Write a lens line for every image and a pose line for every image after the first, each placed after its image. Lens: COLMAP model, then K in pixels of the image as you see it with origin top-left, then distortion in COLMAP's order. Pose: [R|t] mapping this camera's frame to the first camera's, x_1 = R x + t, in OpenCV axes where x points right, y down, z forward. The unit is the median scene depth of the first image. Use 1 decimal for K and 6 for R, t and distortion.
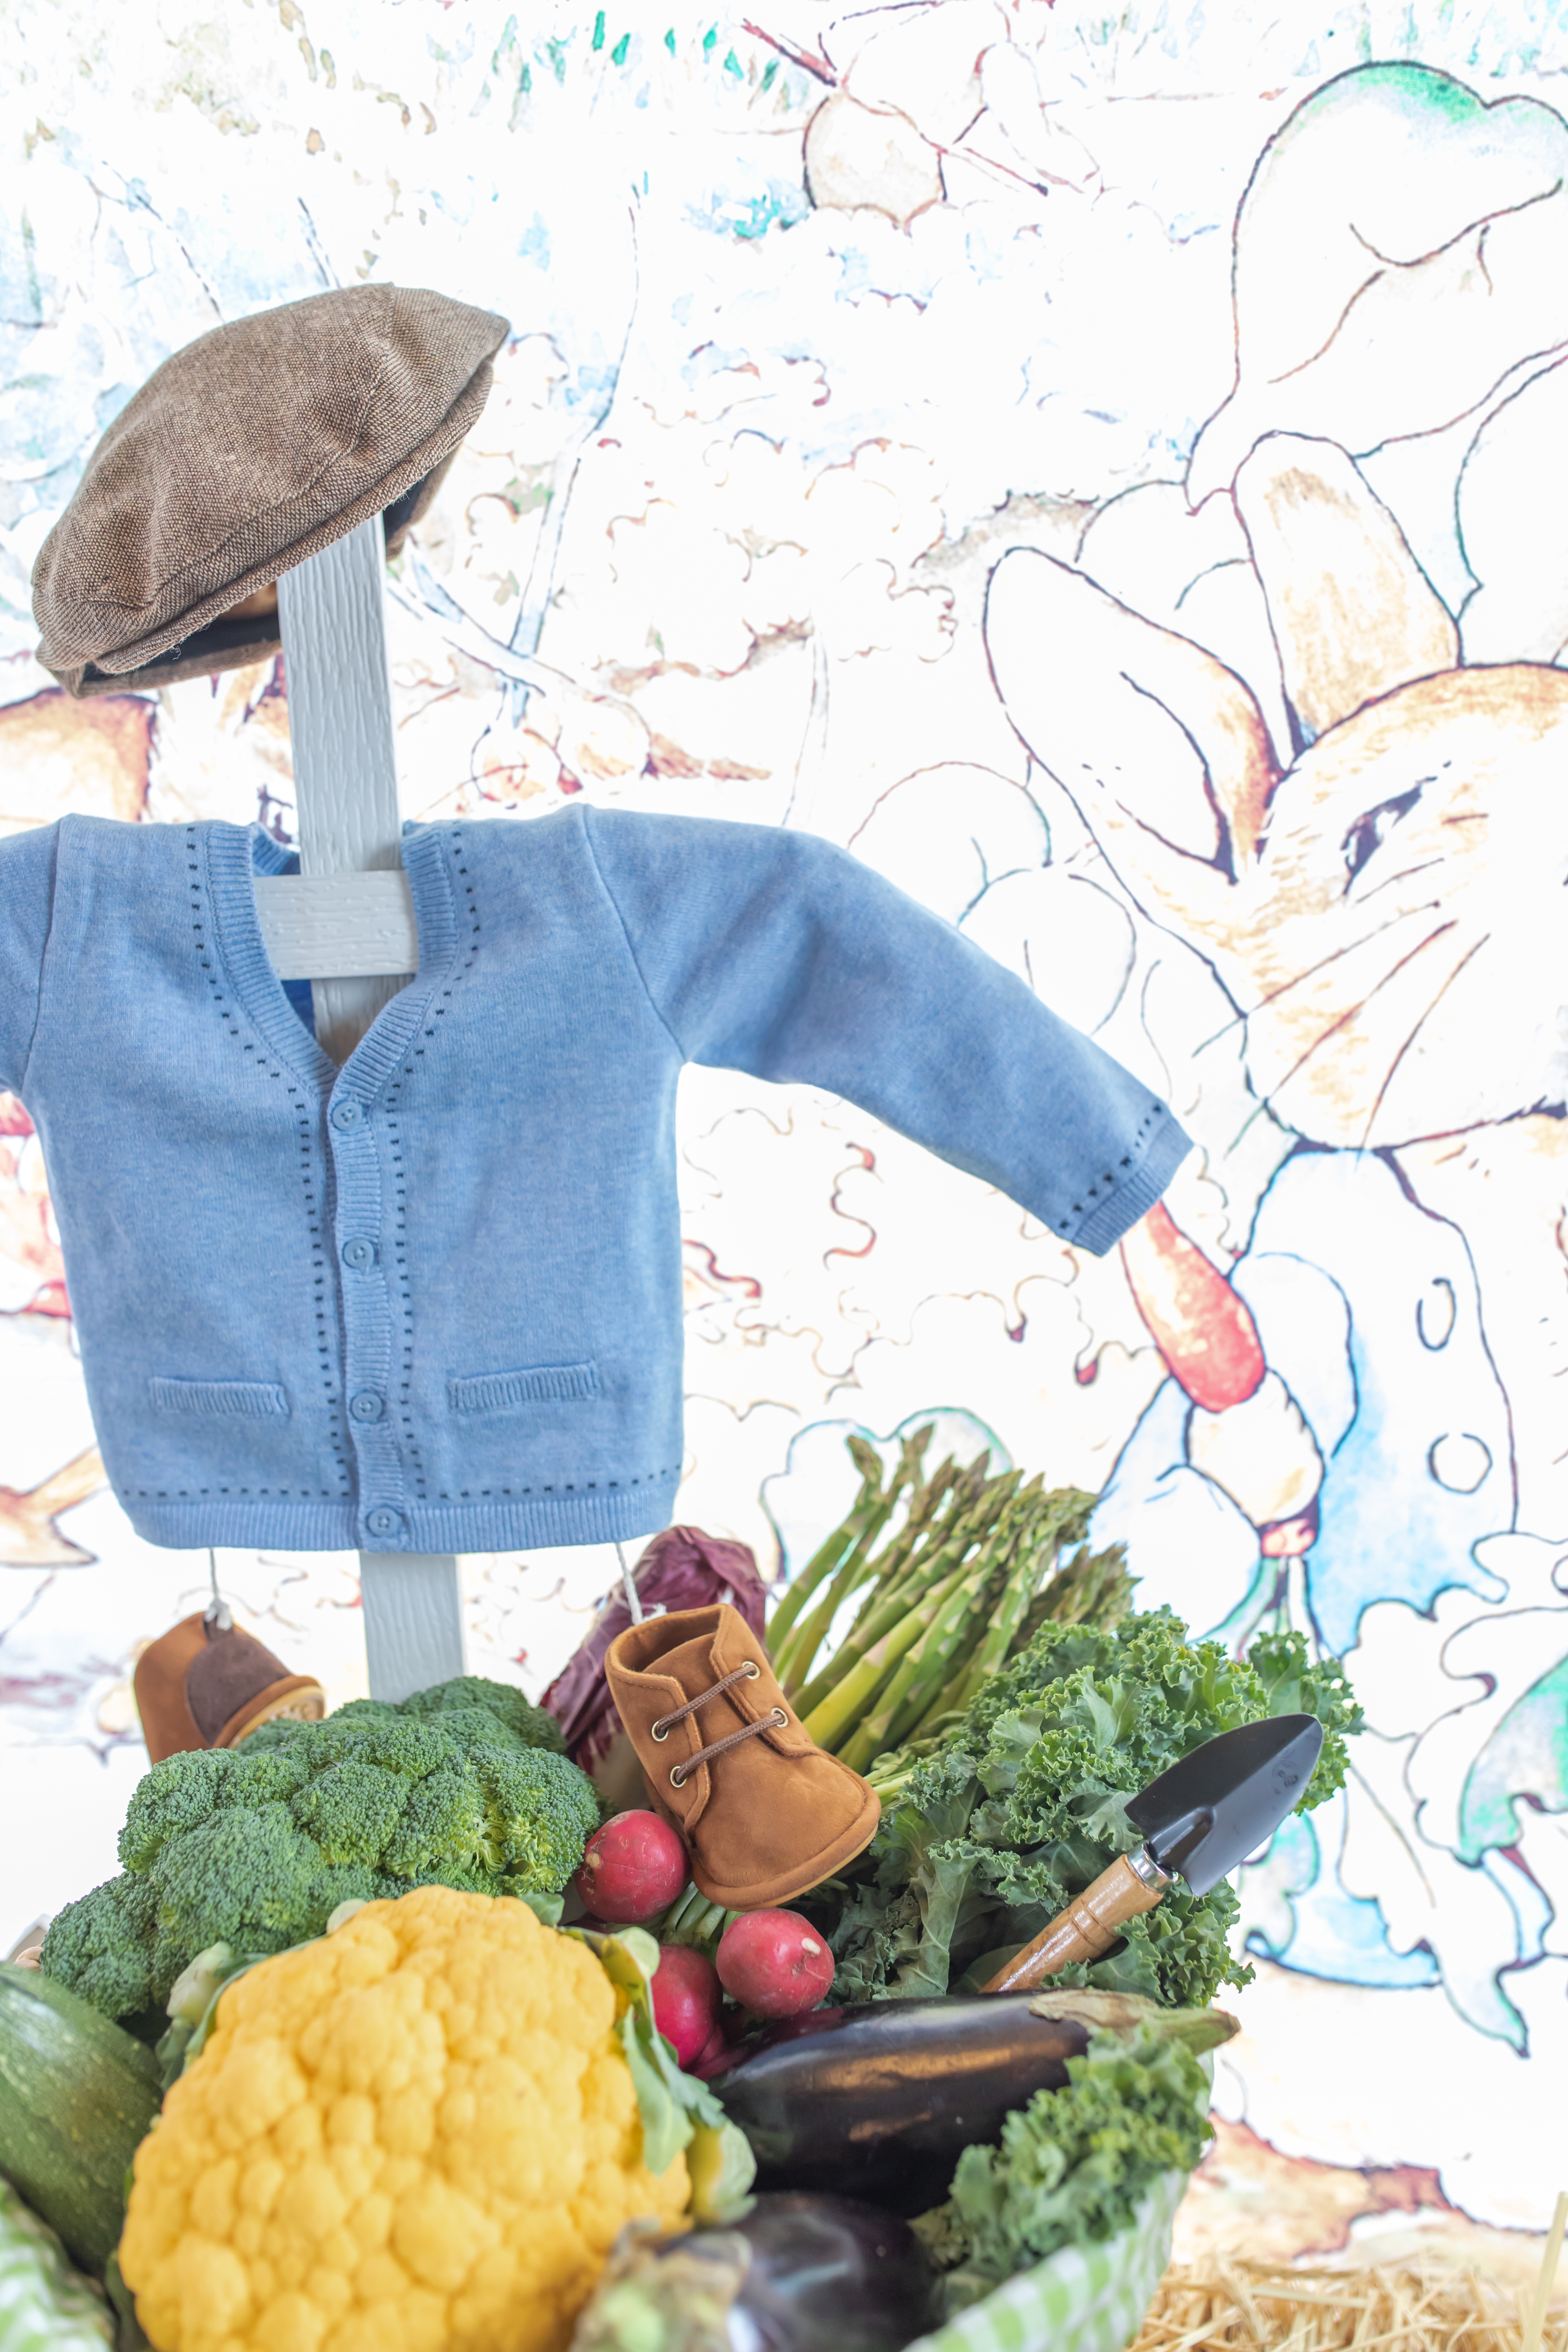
lens RADIAL K [[2239.7, 0, 791.6], [0, 2239.7, 1180.9], [0, 0, 1]] dist [0.017675, -0.025562]
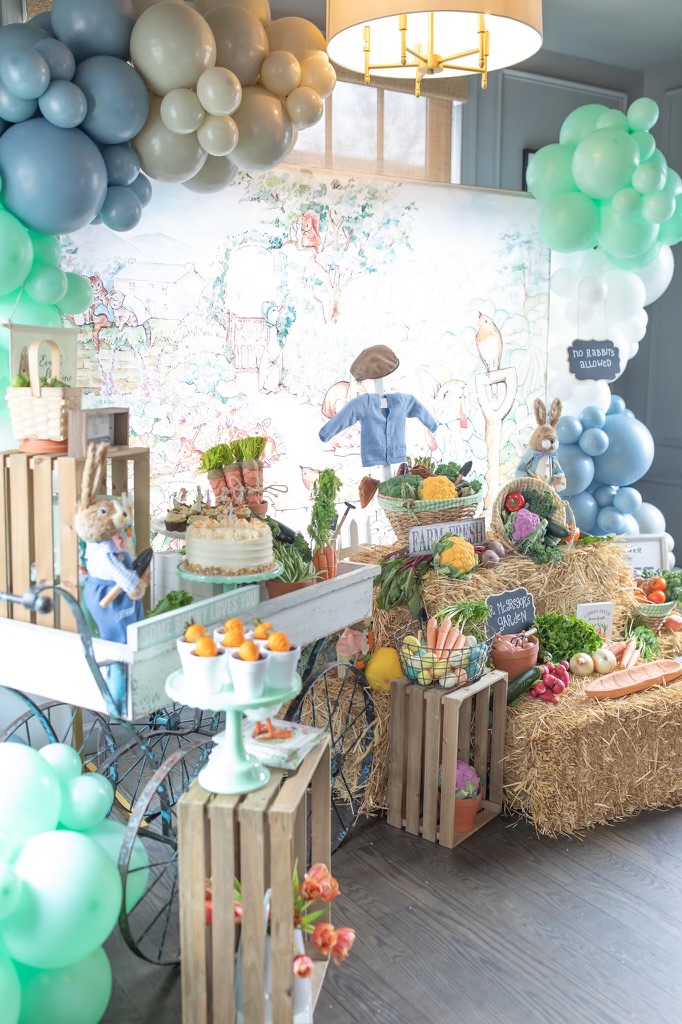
lens RADIAL K [[975.1, 0, 344.3], [0, 975.1, 514.1], [0, 0, 1]] dist [0.017675, -0.025562]
pose [[0.730897, -0.083550, 0.677355, -3.458376], [0.152358, 0.987407, -0.042607, 0.564219], [-0.665265, 0.134342, 0.734422, -2.159668]]
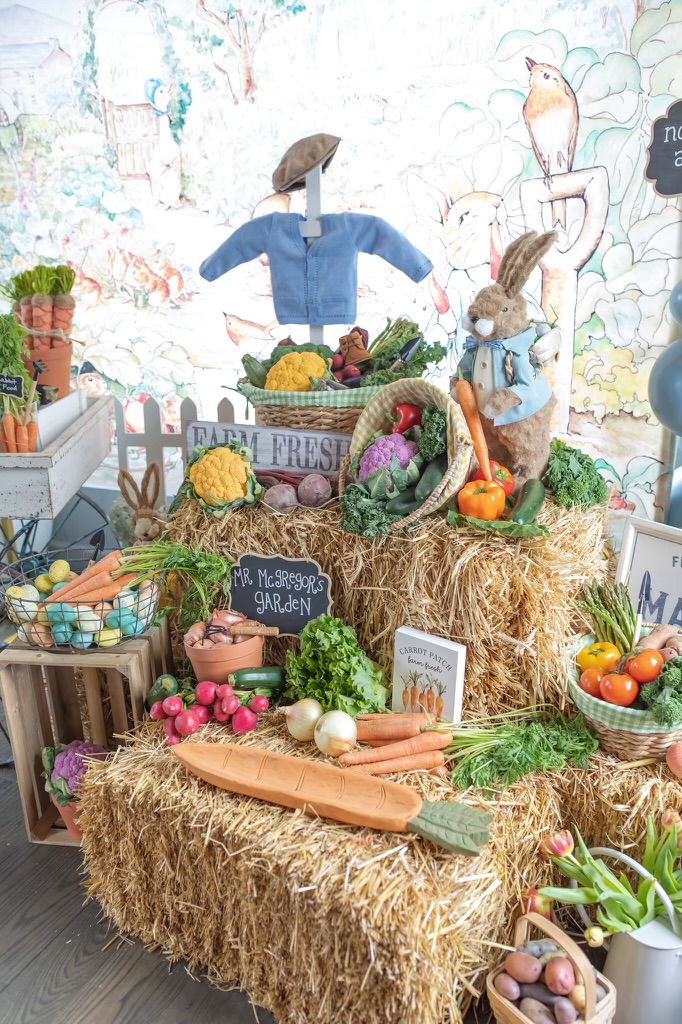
lens RADIAL K [[975.1, 0, 344.3], [0, 975.1, 514.1], [0, 0, 1]] dist [0.017675, -0.025562]
pose [[0.954106, 0.105456, -0.280286, 0.816586], [-0.078975, 0.991418, 0.104184, 0.427906], [0.288867, -0.077267, 0.954246, -1.869076]]
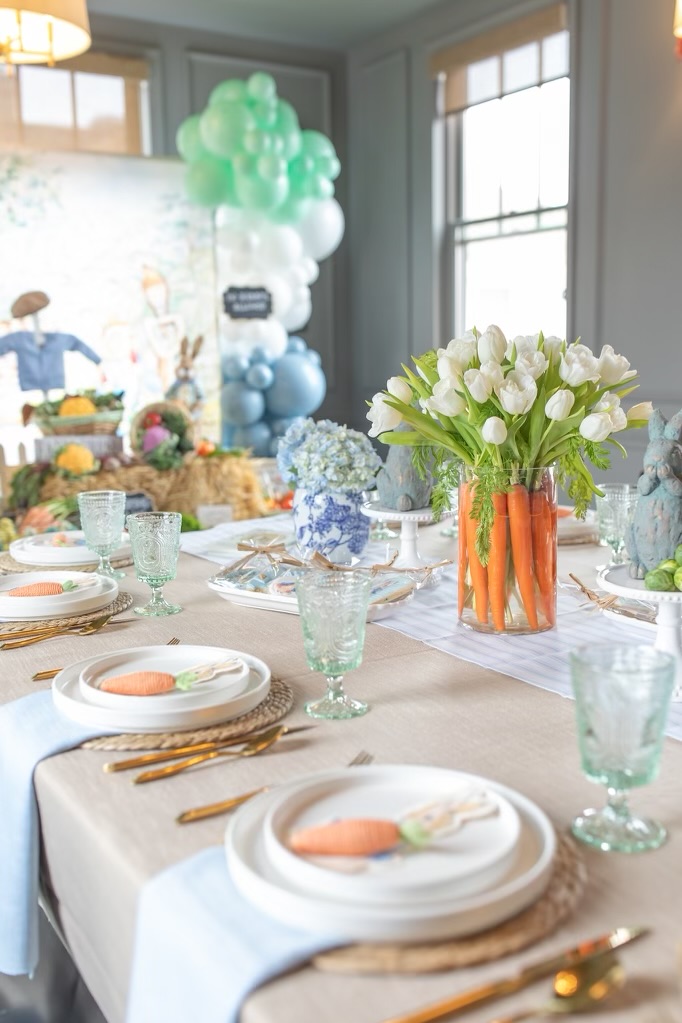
lens RADIAL K [[1046.6, 0, 341.0], [0, 1046.6, 511.5], [0, 0, 1]] dist [0.016584, 0.005809]
pose [[0.758754, -0.076785, 0.646835, -2.725027], [0.157979, 0.985072, -0.068377, 1.466938], [-0.631929, 0.154067, 0.759558, -4.247247]]
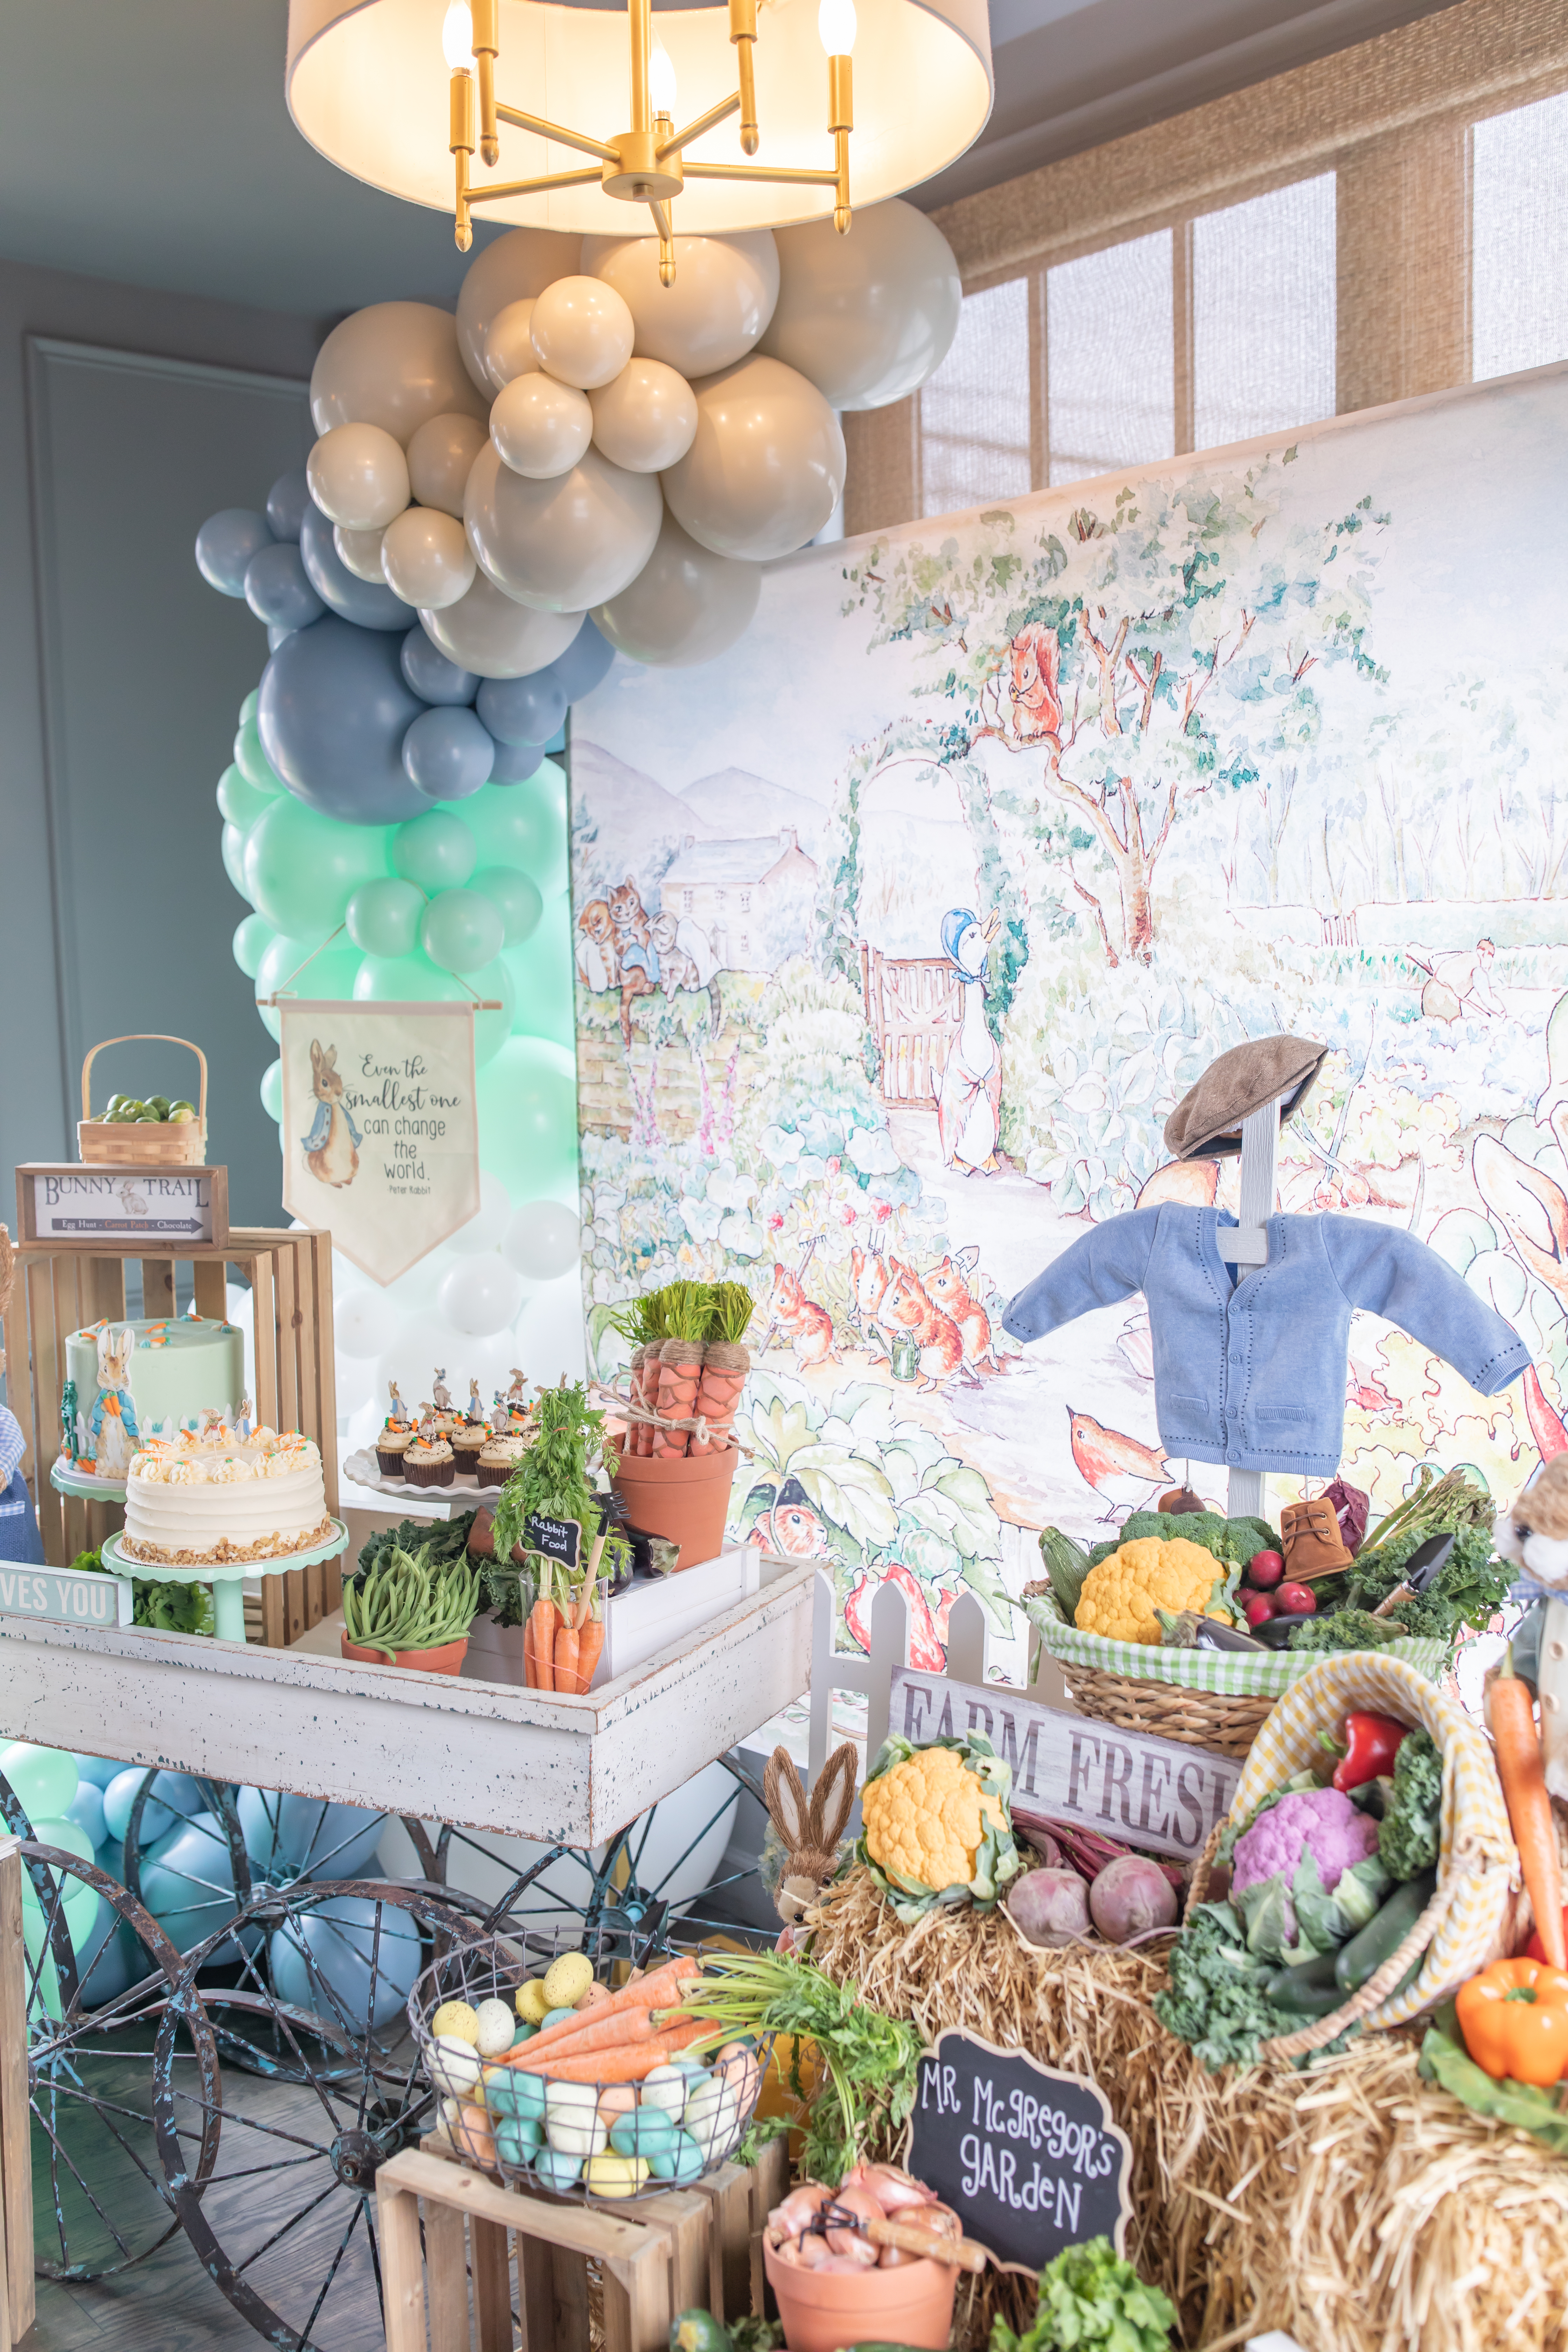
lens RADIAL K [[2239.7, 0, 791.6], [0, 2239.7, 1180.9], [0, 0, 1]] dist [0.017675, -0.025562]
pose [[0.753560, 0.076407, -0.652924, 1.242800], [-0.174654, 0.980797, -0.086797, 0.158731], [0.633753, 0.179443, 0.752434, -1.572937]]
